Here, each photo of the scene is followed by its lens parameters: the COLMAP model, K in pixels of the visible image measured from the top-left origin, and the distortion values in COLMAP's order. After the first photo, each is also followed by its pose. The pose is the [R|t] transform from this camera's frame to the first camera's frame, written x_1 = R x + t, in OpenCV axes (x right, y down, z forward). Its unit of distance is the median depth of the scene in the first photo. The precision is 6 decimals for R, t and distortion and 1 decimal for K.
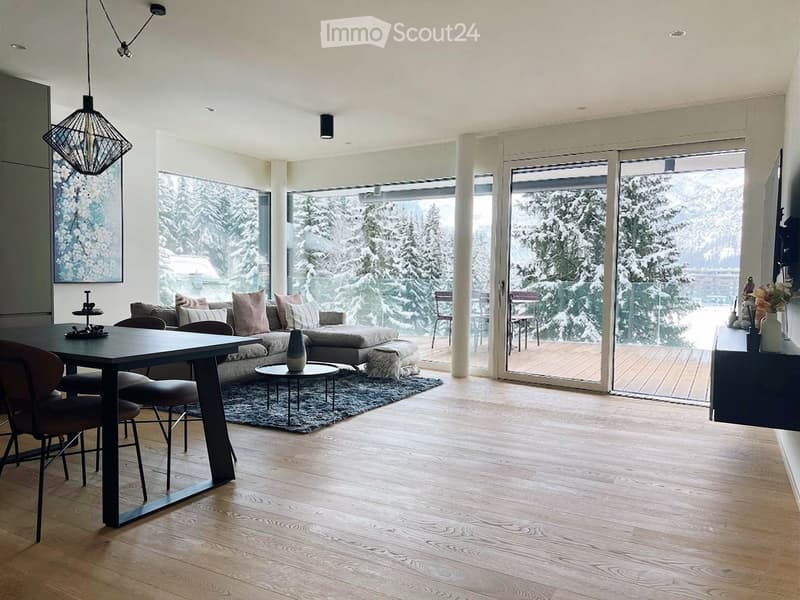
lens RADIAL K [[595.9, 0, 400.1], [0, 595.9, 300.3], [0, 0, 1]] dist [0.042984, -0.043306]
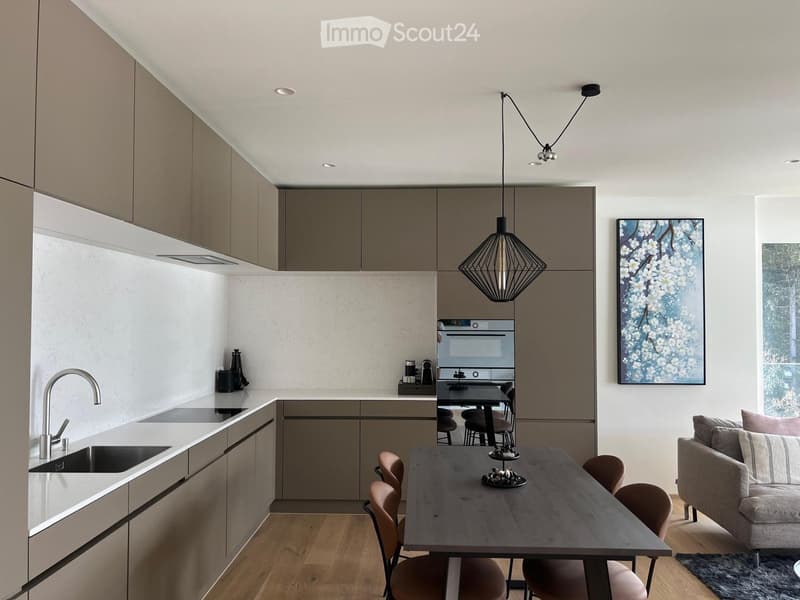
lens RADIAL K [[595.9, 0, 399.8], [0, 595.9, 301.7], [0, 0, 1]] dist [0.042984, -0.043306]
pose [[0.448132, -0.038482, -0.893139, 0.113652], [-0.040692, 0.997159, -0.063381, -0.082189], [0.893041, 0.064747, 0.445293, 0.257946]]
